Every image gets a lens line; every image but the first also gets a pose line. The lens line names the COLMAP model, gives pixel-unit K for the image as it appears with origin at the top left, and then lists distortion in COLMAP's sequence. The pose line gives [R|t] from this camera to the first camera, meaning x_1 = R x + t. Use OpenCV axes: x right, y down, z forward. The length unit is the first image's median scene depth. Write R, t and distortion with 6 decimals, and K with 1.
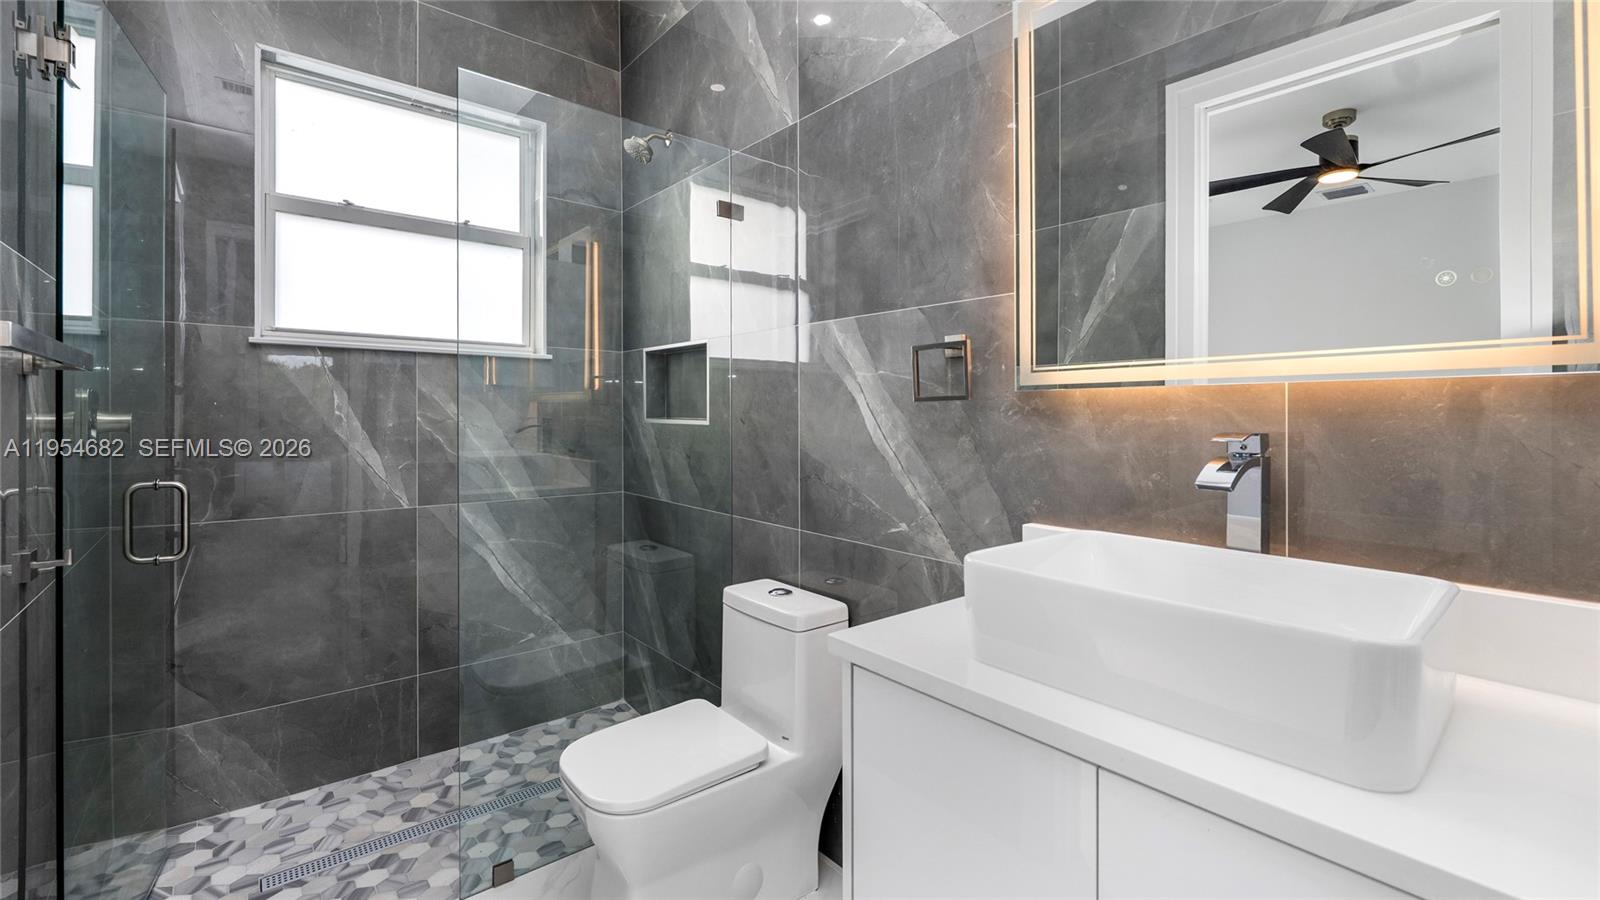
lens RADIAL K [[661.6, 0, 792.7], [0, 661.6, 419.5], [0, 0, 1]] dist [-0.007967, 0.000376]
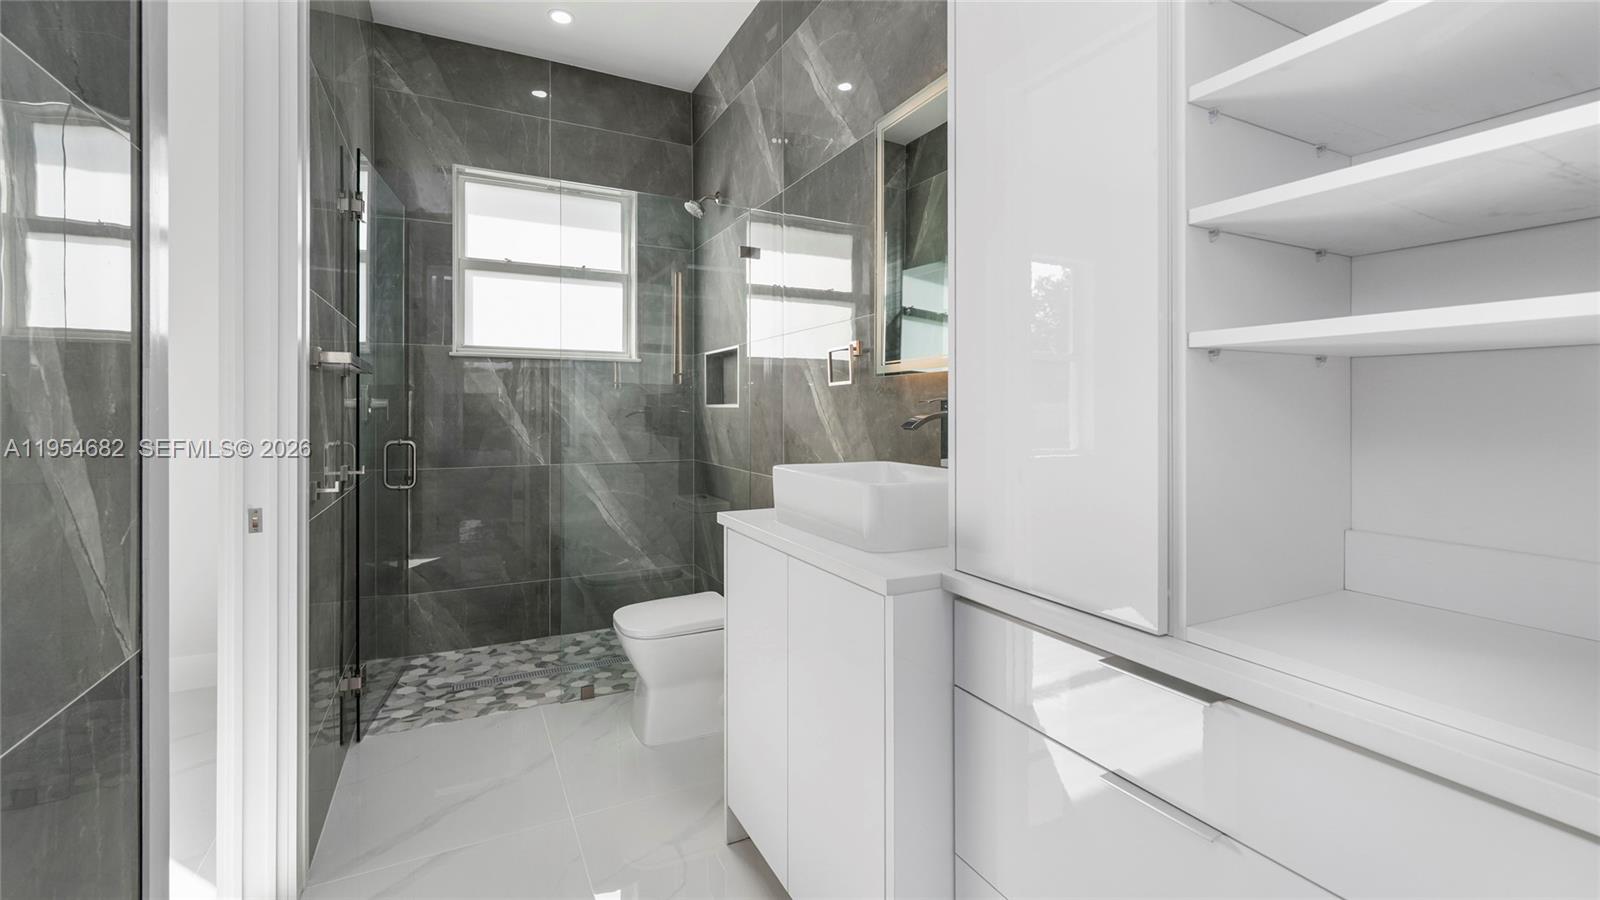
lens RADIAL K [[679.1, 0, 809.7], [0, 679.1, 416.4], [0, 0, 1]] dist [-0.008280, -0.000316]
pose [[0.976175, -0.002680, -0.216966, 0.353500], [0.001716, 0.999988, -0.004632, 0.036367], [0.216976, 0.004149, 0.976168, -0.380416]]
